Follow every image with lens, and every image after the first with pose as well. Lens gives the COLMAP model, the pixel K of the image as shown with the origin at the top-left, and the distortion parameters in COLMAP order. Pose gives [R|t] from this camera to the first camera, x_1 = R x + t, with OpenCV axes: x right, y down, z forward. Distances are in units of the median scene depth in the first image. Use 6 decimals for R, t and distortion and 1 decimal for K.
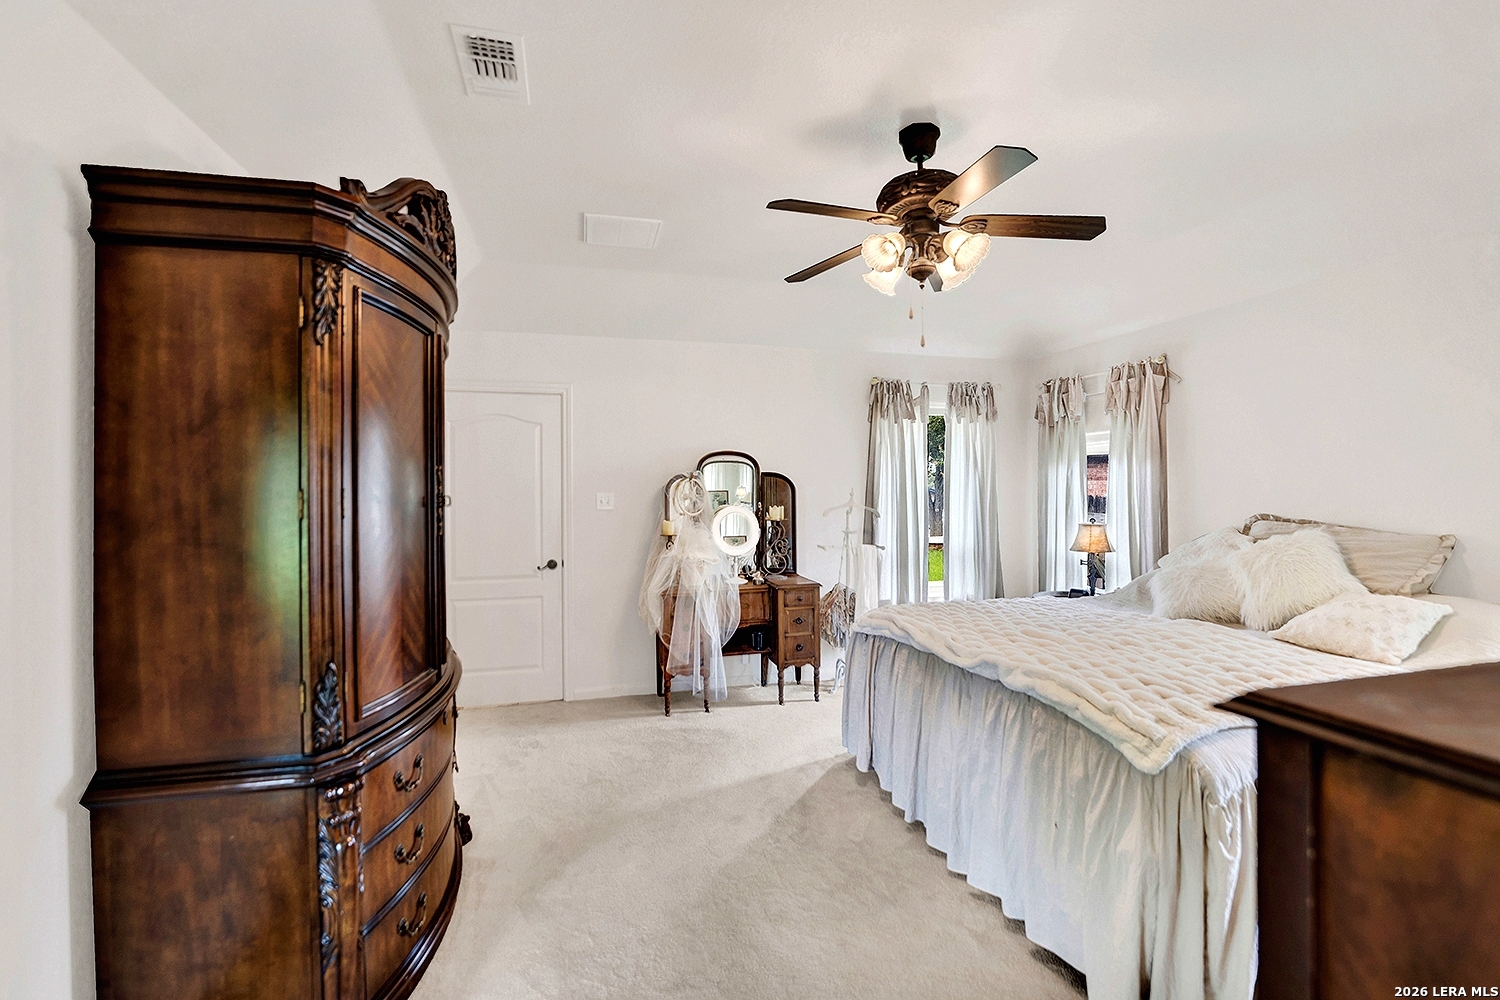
lens RADIAL K [[610.4, 0, 748.5], [0, 610.4, 508.9], [0, 0, 1]] dist [-0.001828, -0.000196]
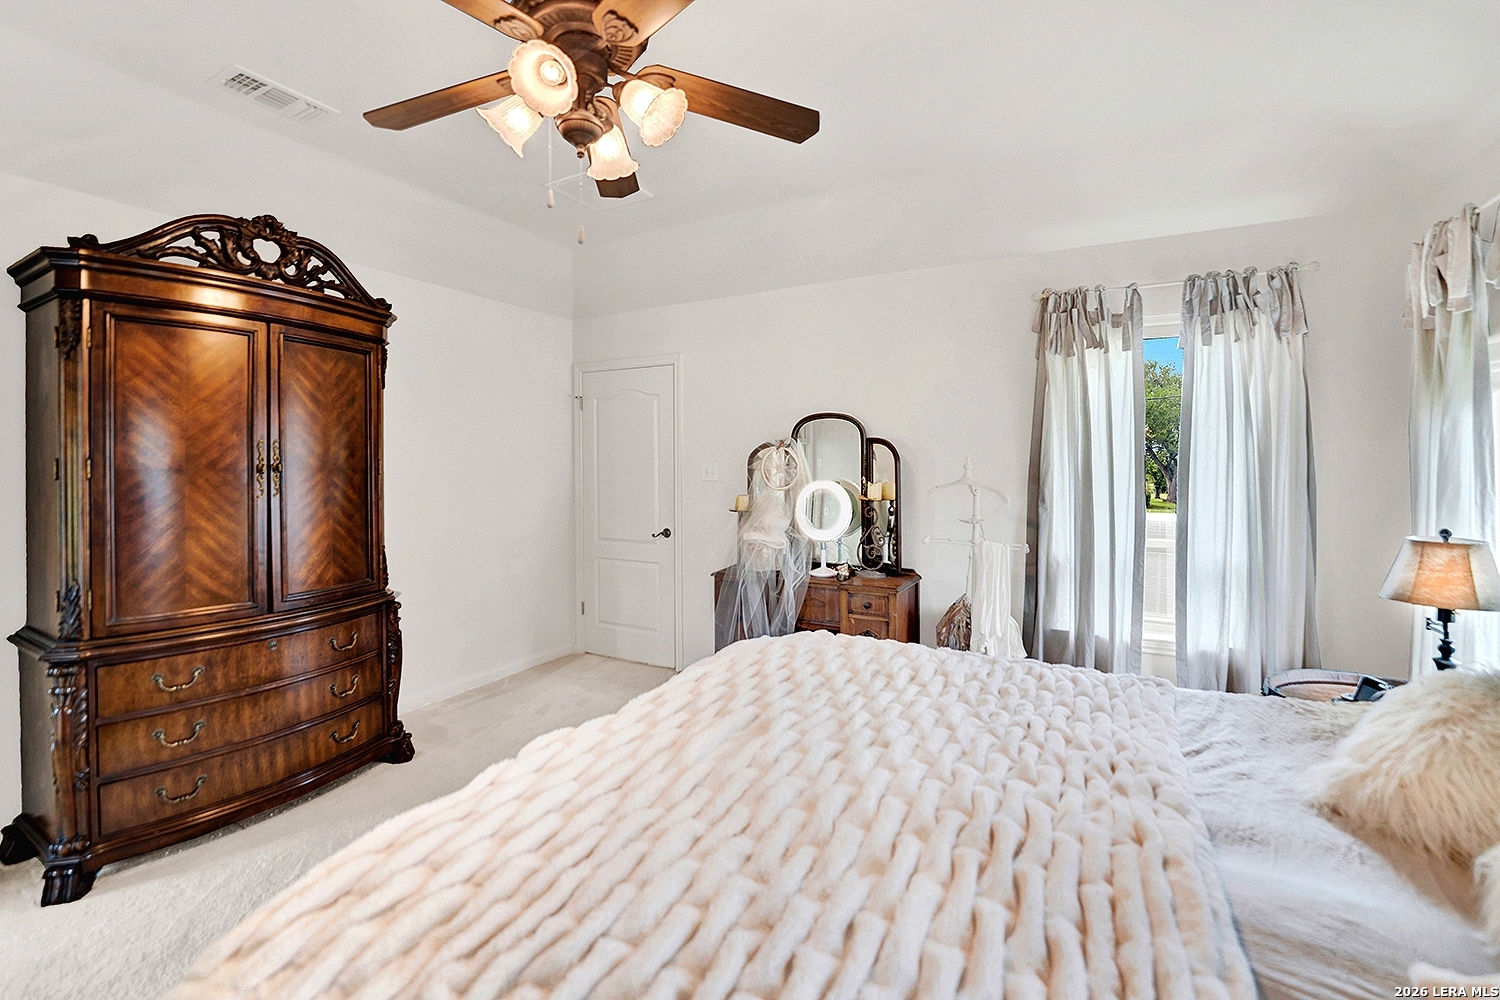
lens RADIAL K [[609.7, 0, 748.8], [0, 609.7, 490.5], [0, 0, 1]] dist [-0.025159, -0.000119]
pose [[0.748018, 0.038005, -0.662589, 0.436600], [-0.022418, 0.999236, 0.032006, -0.014665], [0.663299, -0.009087, 0.748299, 0.320788]]
